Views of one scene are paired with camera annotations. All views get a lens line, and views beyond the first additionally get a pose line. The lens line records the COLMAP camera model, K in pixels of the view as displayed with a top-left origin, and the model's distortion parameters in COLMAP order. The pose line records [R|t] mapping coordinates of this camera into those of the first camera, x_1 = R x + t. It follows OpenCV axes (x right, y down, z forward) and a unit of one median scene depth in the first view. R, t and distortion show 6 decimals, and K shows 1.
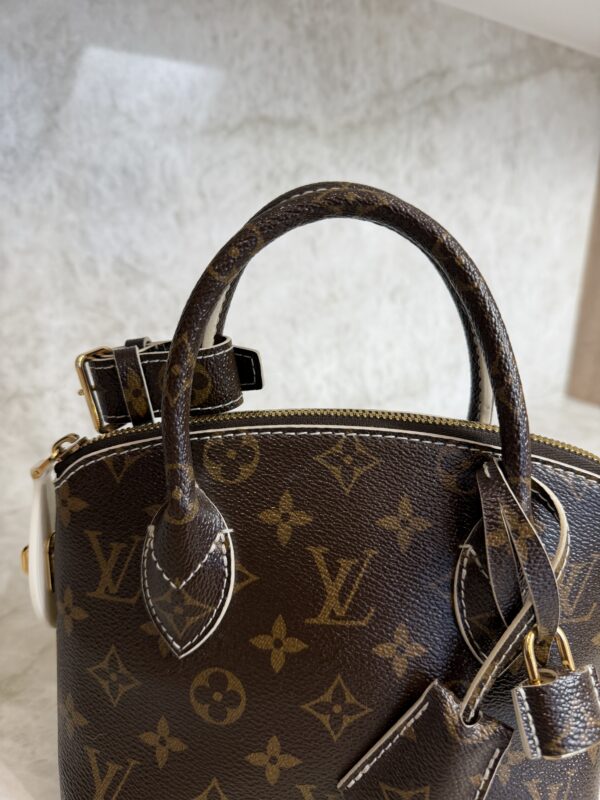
lens RADIAL K [[568.4, 0, 300.0], [0, 568.4, 400.0], [0, 0, 1]] dist [0.008694, -0.080710]
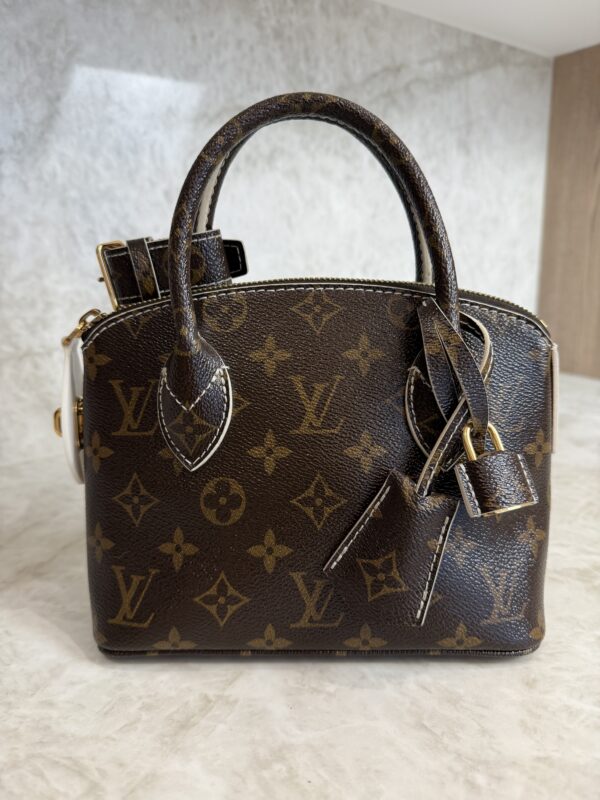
lens RADIAL K [[555.3, 0, 300.0], [0, 555.3, 400.0], [0, 0, 1]] dist [0.076547, -0.172492]
pose [[0.998496, -0.050692, 0.020894, 0.009698], [0.051594, 0.997646, -0.045167, 0.367976], [-0.018556, 0.046177, 0.998761, -0.236422]]
